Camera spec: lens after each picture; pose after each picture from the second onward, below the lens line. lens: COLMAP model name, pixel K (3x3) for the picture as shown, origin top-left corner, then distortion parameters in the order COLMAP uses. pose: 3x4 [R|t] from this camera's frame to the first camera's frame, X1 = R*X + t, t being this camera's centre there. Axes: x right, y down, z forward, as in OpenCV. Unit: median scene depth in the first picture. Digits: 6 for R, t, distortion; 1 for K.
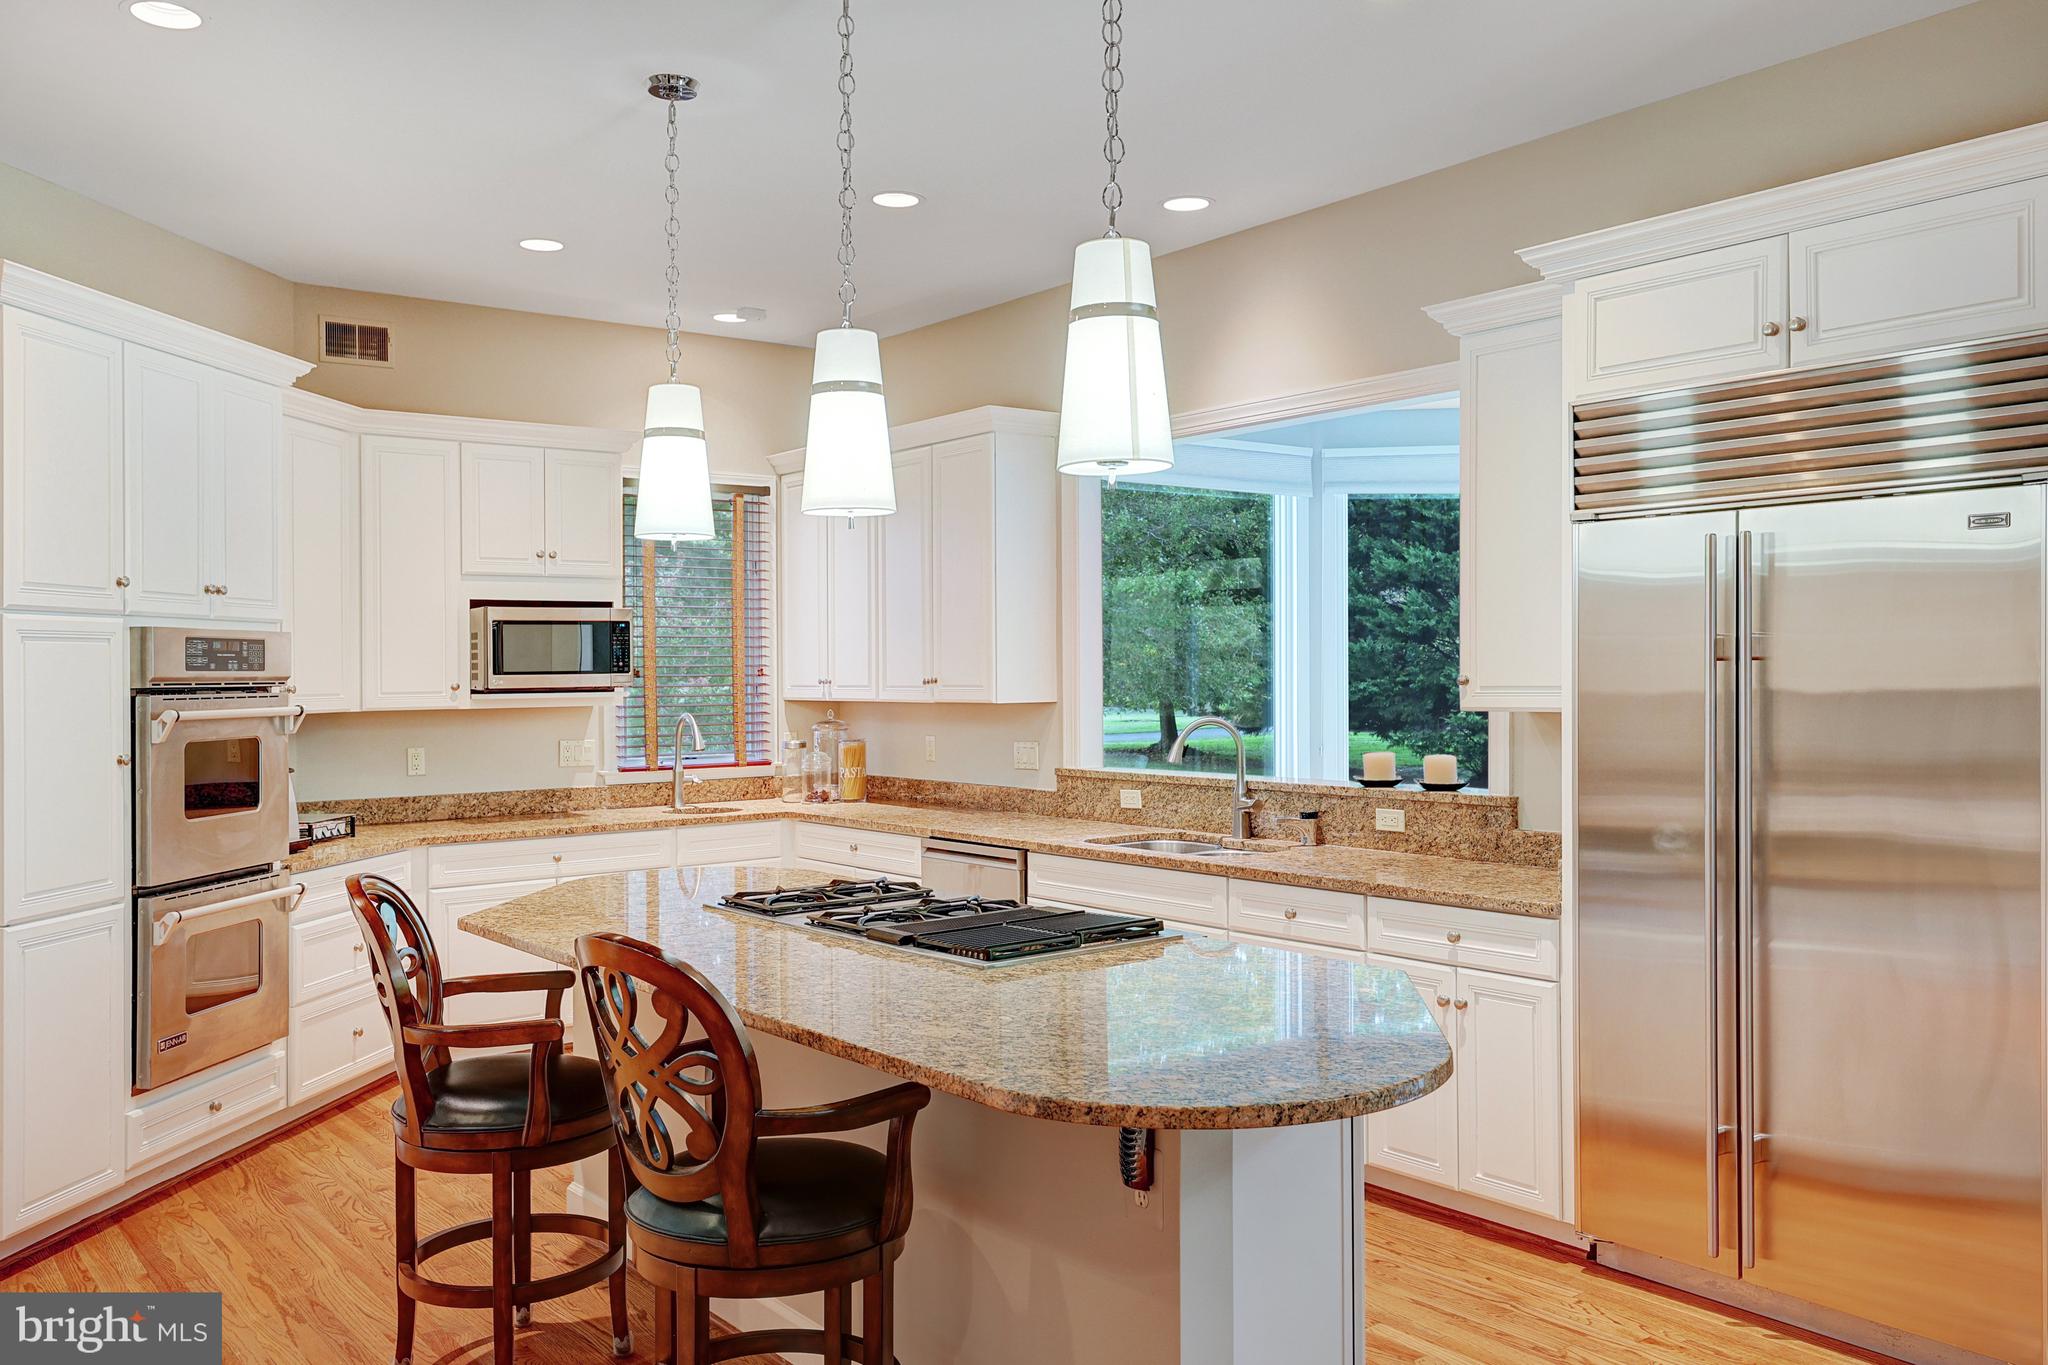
lens RADIAL K [[1626.1, 0, 1023.3], [0, 1626.1, 681.5], [0, 0, 1]] dist [0.009515, 0.002129]
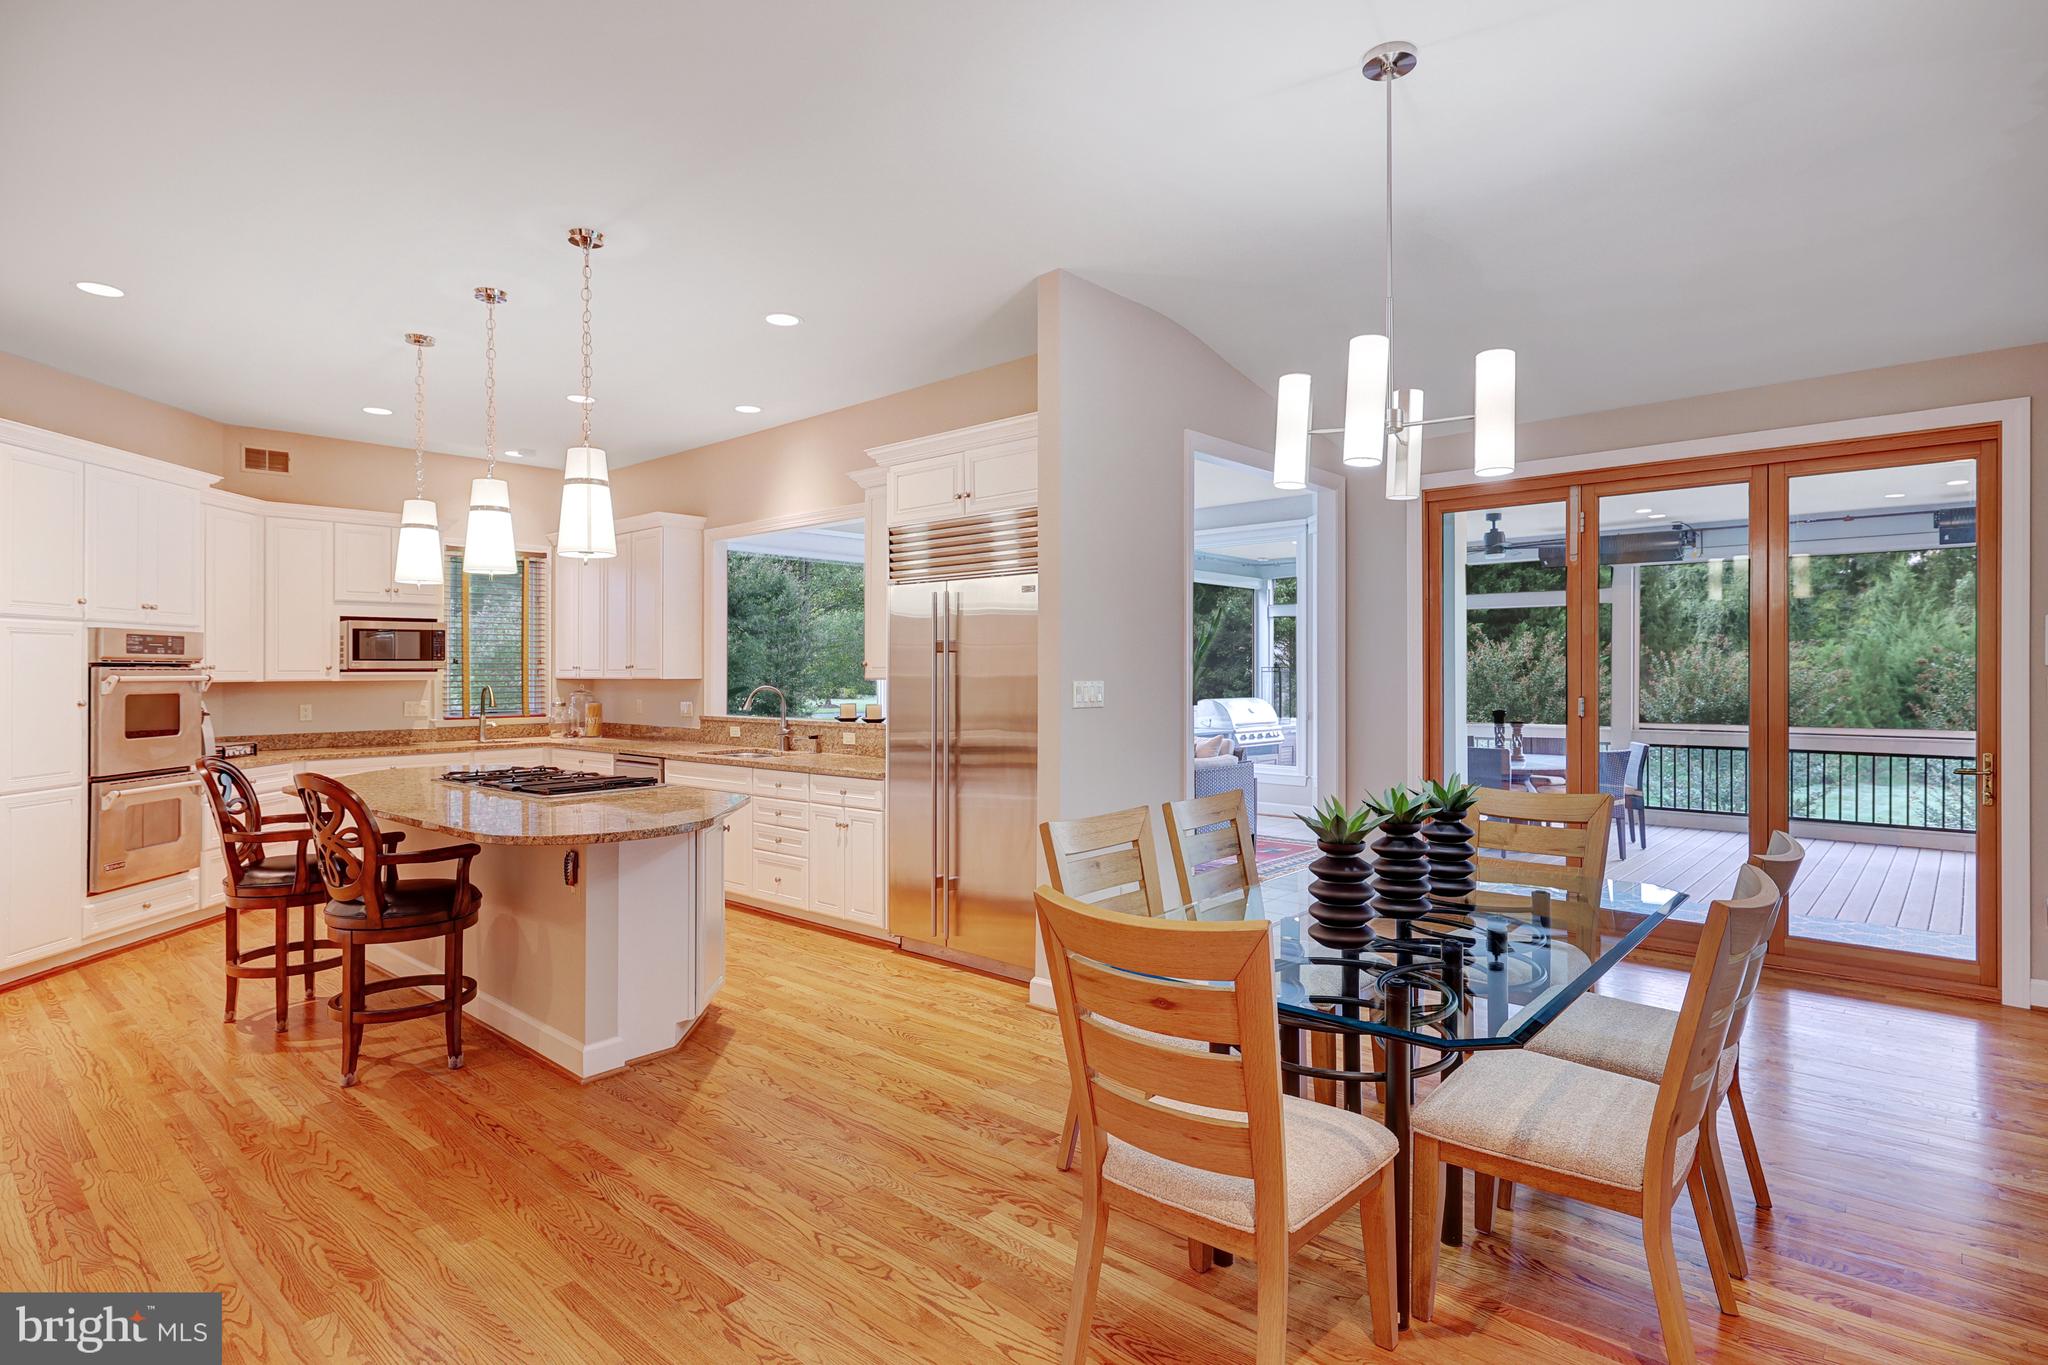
lens RADIAL K [[1057.6, 0, 1024.9], [0, 1057.6, 678.9], [0, 0, 1]] dist [0.006429, 0.002242]
pose [[0.985037, 0.005027, 0.172270, 0.219274], [-0.004860, 0.999987, -0.001391, 0.016441], [-0.172275, 0.000533, 0.985049, -0.263755]]
